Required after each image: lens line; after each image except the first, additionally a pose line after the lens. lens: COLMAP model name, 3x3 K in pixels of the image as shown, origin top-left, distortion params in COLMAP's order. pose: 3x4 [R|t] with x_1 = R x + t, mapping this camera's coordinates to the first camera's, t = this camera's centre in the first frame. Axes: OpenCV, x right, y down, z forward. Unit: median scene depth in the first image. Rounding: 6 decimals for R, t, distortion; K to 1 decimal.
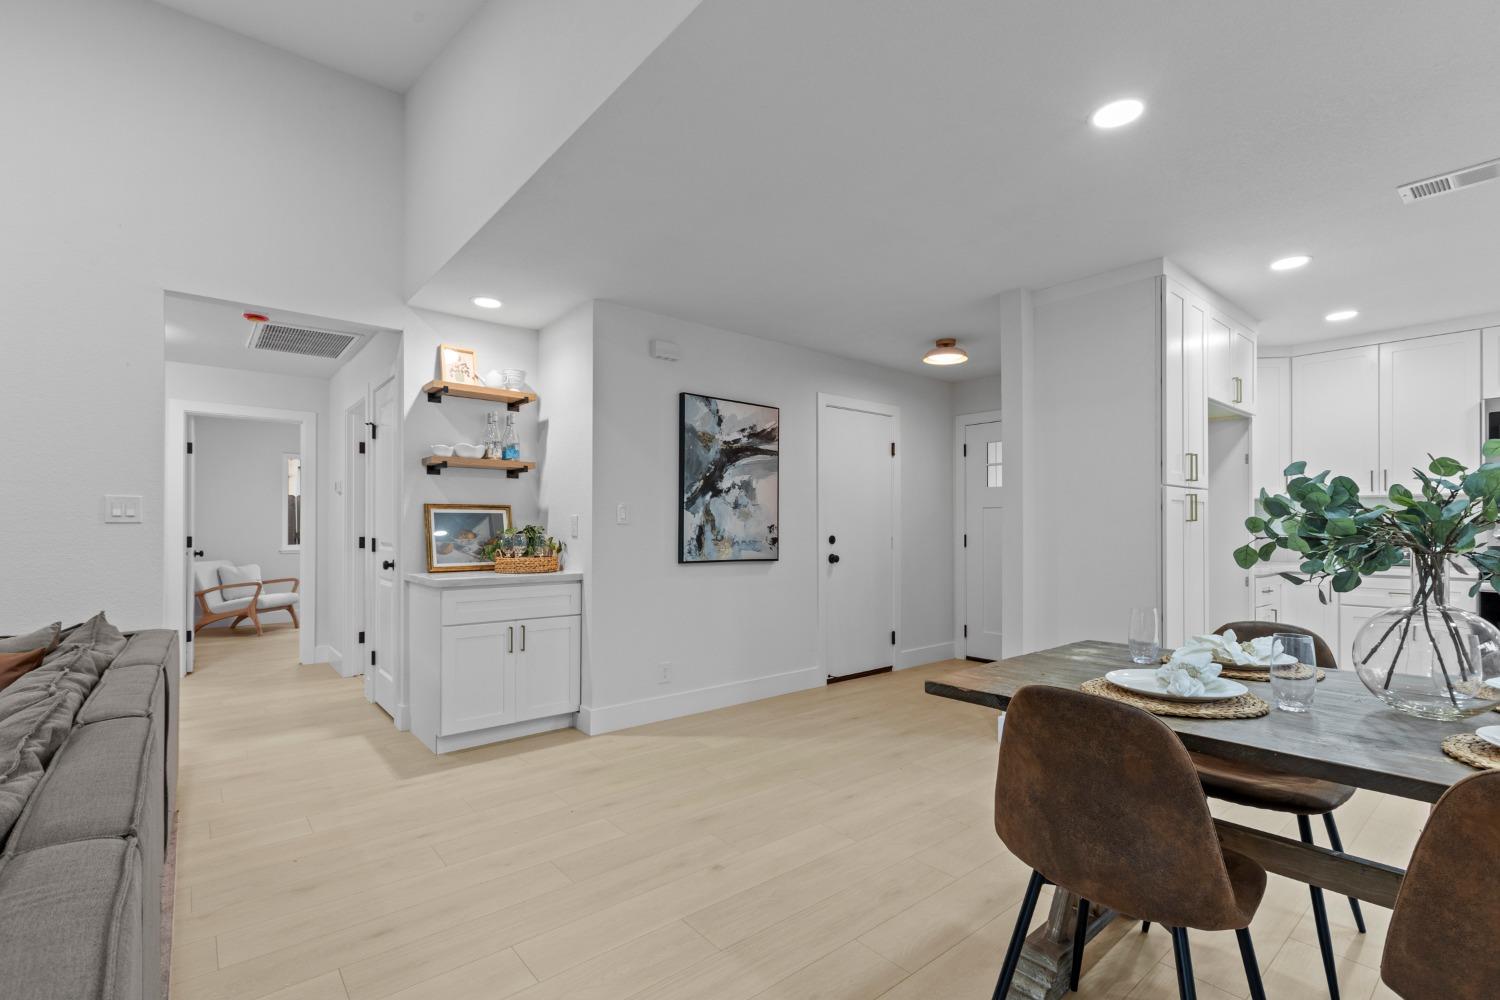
lens RADIAL K [[677.2, 0, 748.8], [0, 677.2, 525.5], [0, 0, 1]] dist [0.001645, -0.000156]
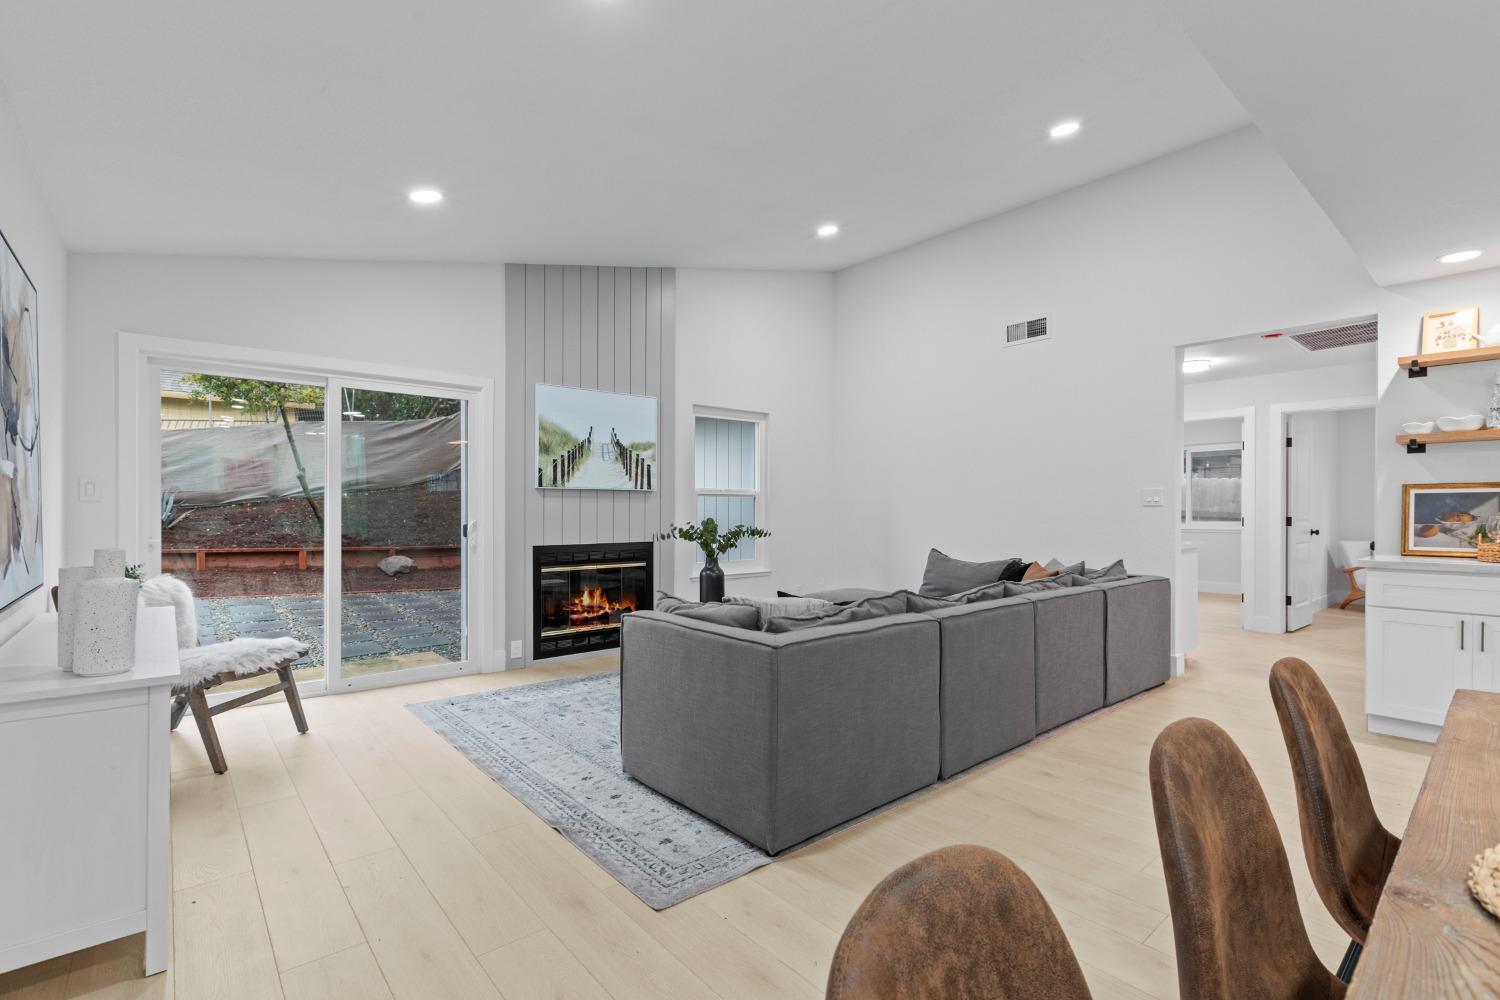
lens RADIAL K [[677.3, 0, 748.9], [0, 677.3, 511.8], [0, 0, 1]] dist [-0.000579, 0.000015]
pose [[0.011567, 0.003584, -0.999927, 0.456538], [0.001918, 0.999992, 0.003606, 0.001813], [0.999931, -0.001959, 0.011560, 0.048744]]
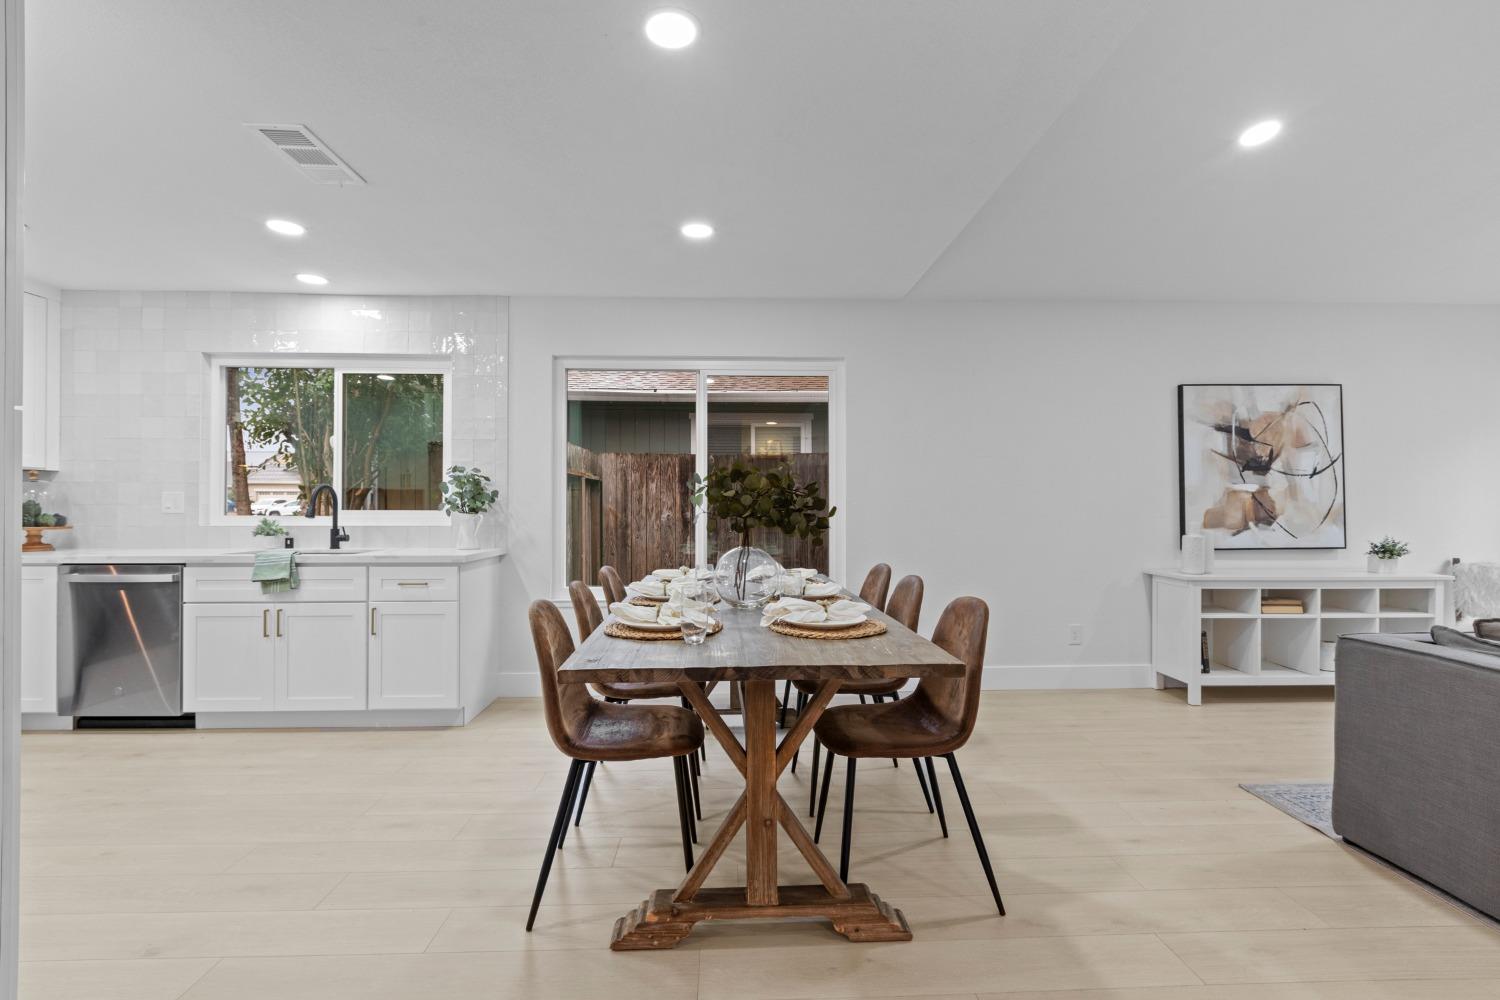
lens RADIAL K [[670.6, 0, 749.5], [0, 670.6, 501.4], [0, 0, 1]] dist [0.001596, -0.000366]
pose [[-0.790987, 0.005265, 0.611811, -0.030831], [-0.001220, 0.999947, -0.010183, 0.005500], [-0.611832, -0.008801, -0.790939, 0.807106]]
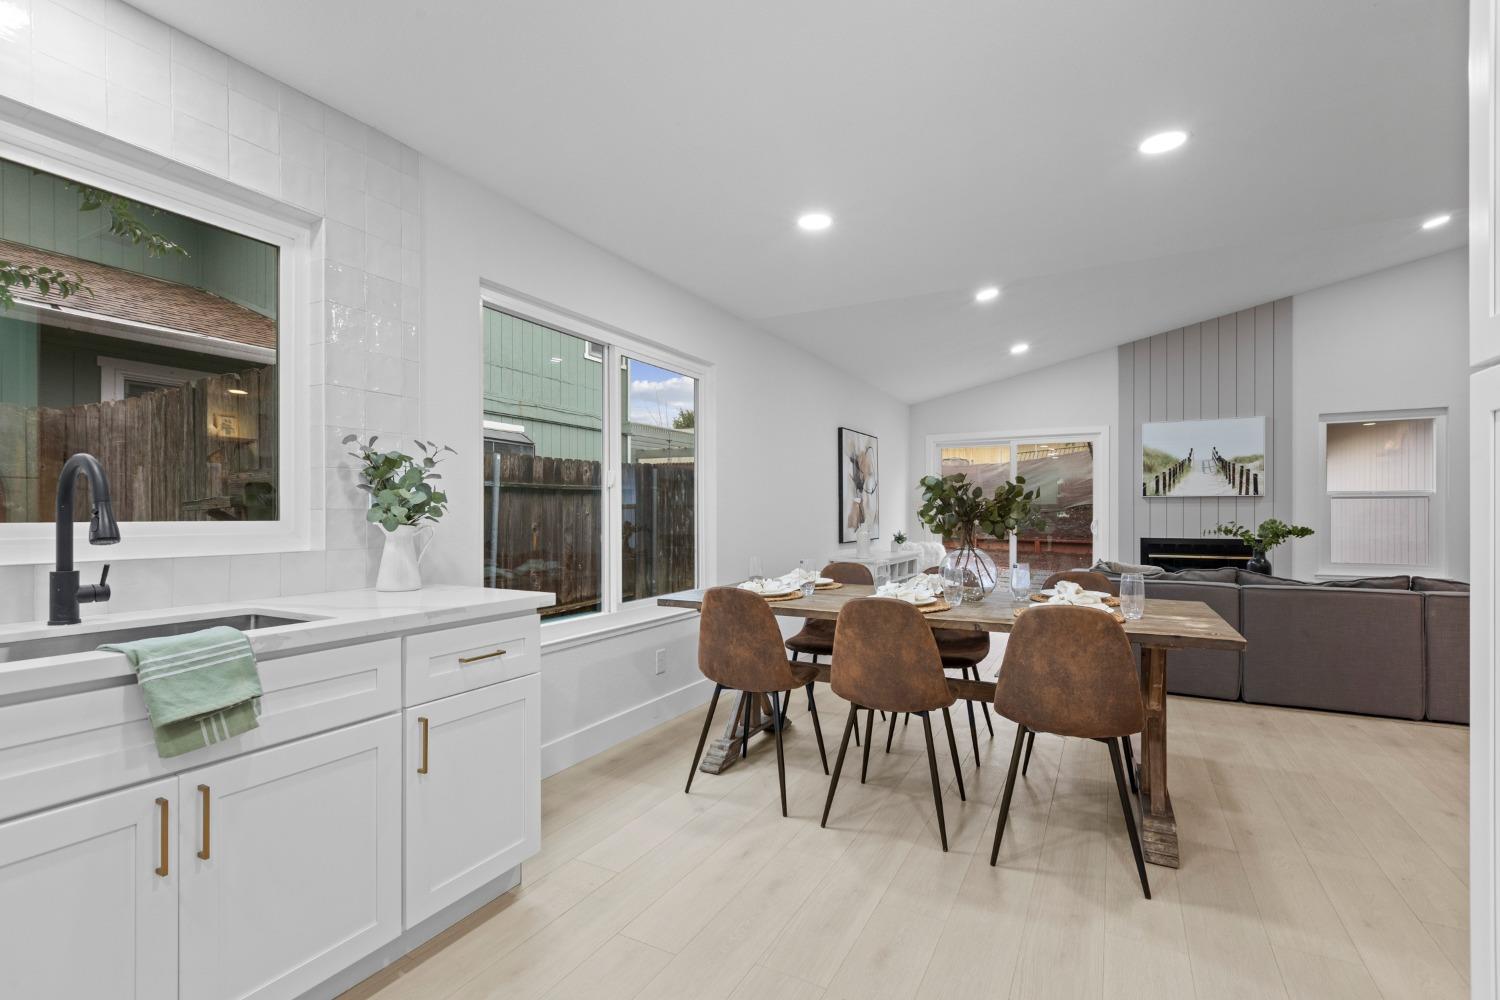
lens RADIAL K [[681.2, 0, 748.8], [0, 681.2, 515.4], [0, 0, 1]] dist [0.001779, 0.000160]
pose [[-0.927412, 0.002471, -0.374034, 0.802783], [0.002338, 0.999997, 0.000808, 0.005626], [0.374035, -0.000125, -0.927415, 0.892885]]
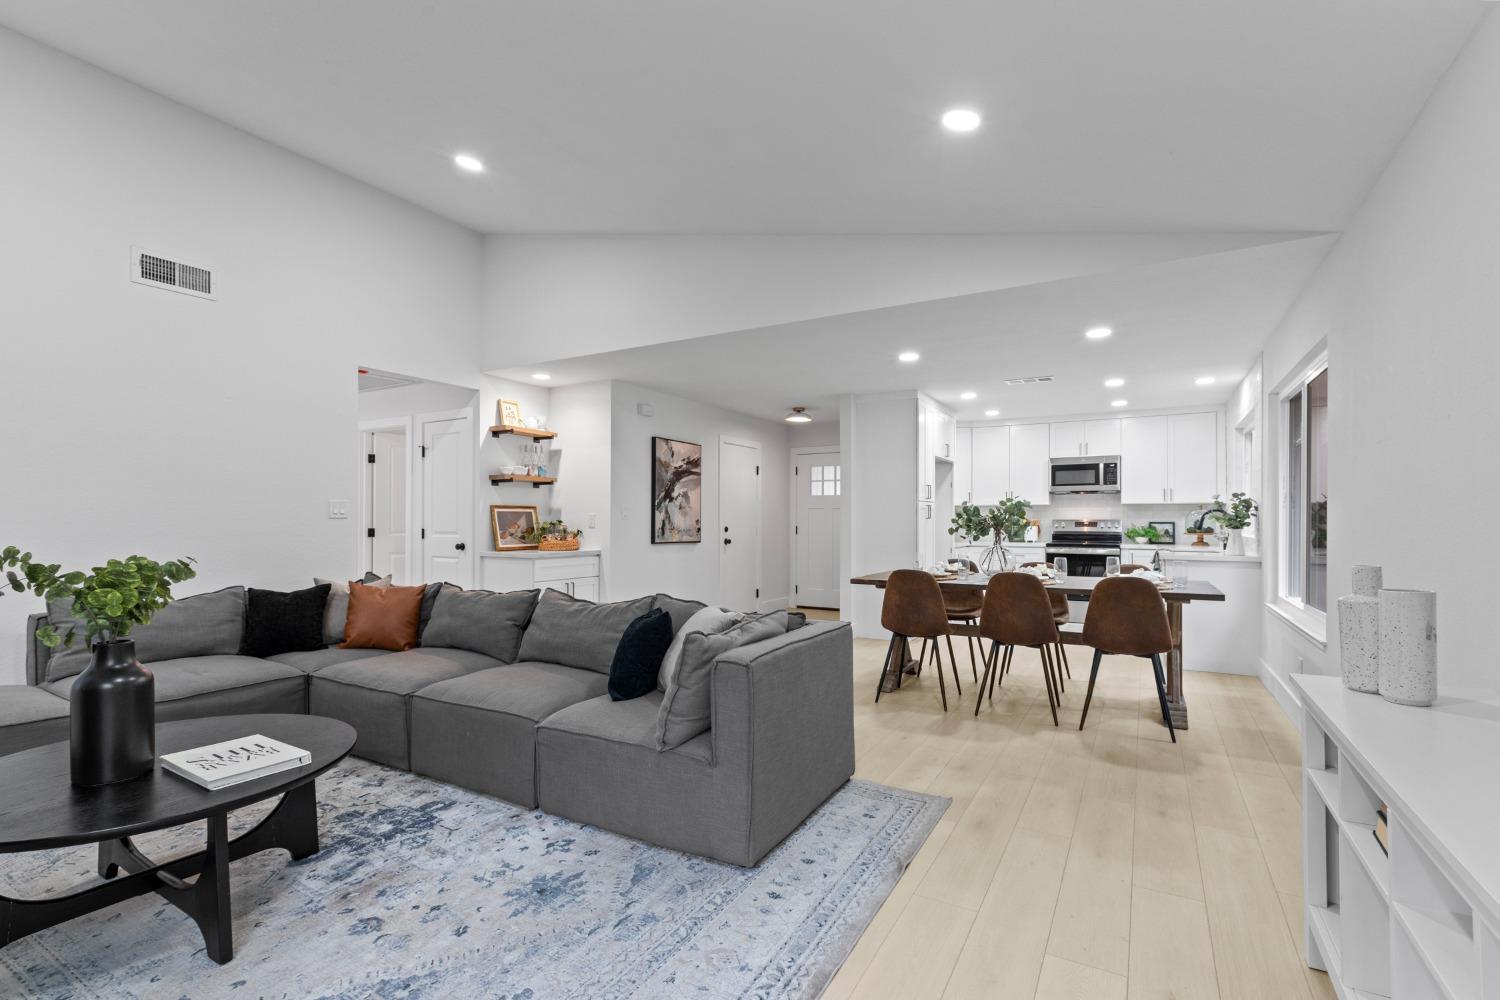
lens RADIAL K [[681.2, 0, 748.8], [0, 681.2, 515.4], [0, 0, 1]] dist [0.001779, 0.000160]
pose [[0.940985, 0.003935, 0.338425, -0.429196], [-0.002270, 0.999983, -0.005316, -0.002924], [-0.338441, 0.004234, 0.940978, -0.581991]]
